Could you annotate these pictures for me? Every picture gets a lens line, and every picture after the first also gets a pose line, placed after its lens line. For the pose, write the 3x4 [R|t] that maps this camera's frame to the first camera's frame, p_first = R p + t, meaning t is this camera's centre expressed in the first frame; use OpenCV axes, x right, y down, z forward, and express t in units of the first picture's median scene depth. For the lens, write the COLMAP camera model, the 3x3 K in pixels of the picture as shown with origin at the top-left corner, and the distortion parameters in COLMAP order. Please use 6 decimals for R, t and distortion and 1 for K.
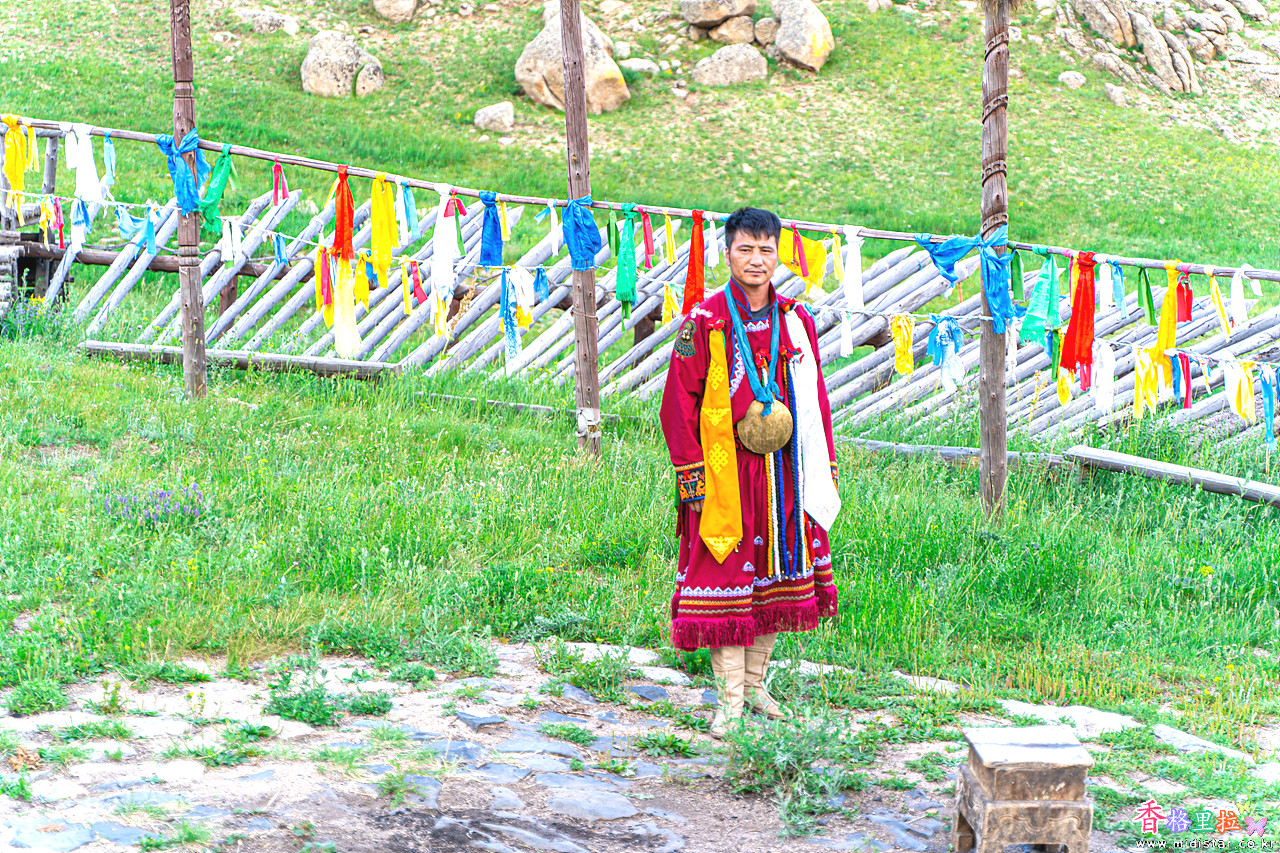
lens RADIAL K [[2352.5, 0, 639.1], [0, 2352.5, 425.1], [0, 0, 1]] dist [-0.017849, 0.000000]
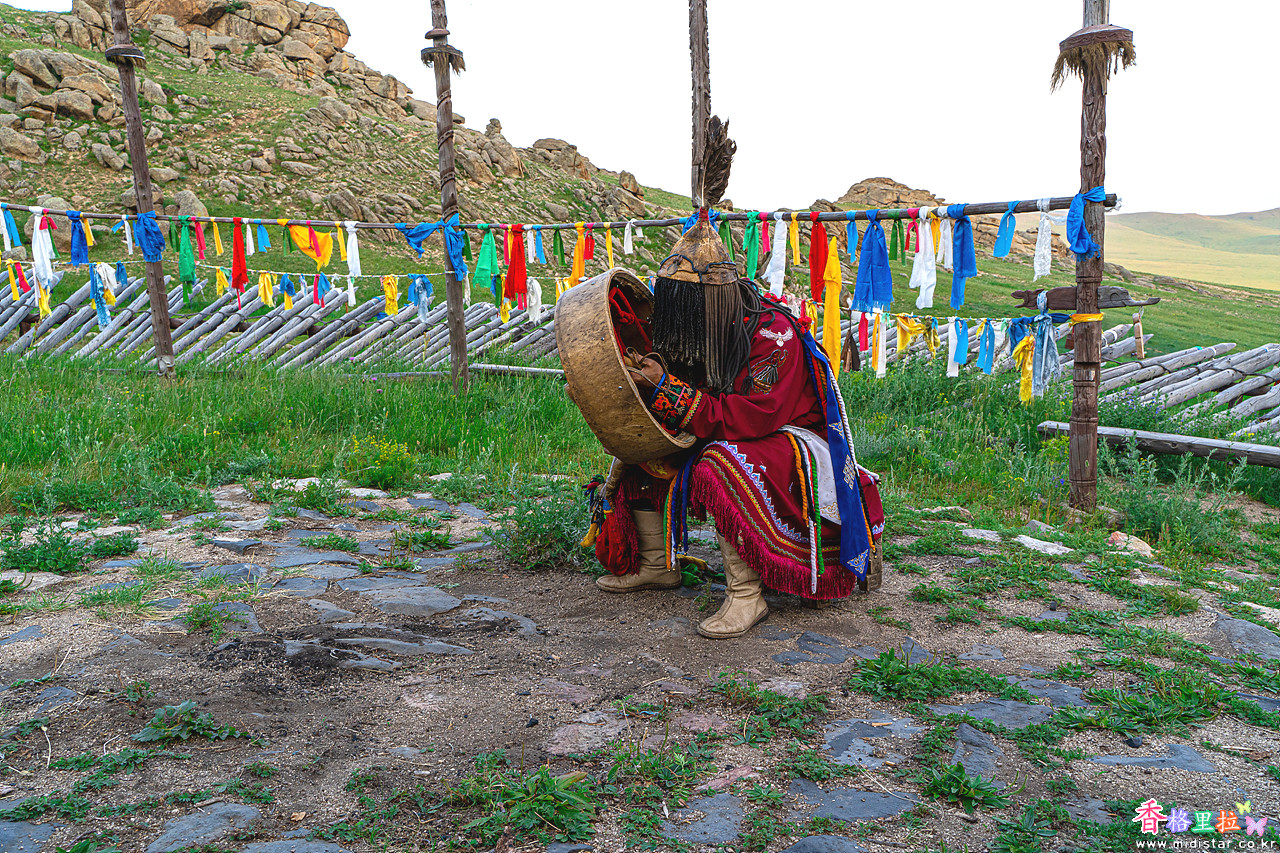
lens RADIAL K [[1020.5, 0, 645.5], [0, 1020.5, 432.3], [0, 0, 1]] dist [-0.010333, 0.002012]
pose [[0.875102, -0.092778, 0.474961, -0.065900], [0.083793, 0.995676, 0.040106, 0.040207], [-0.476628, 0.004702, 0.879092, 0.283895]]
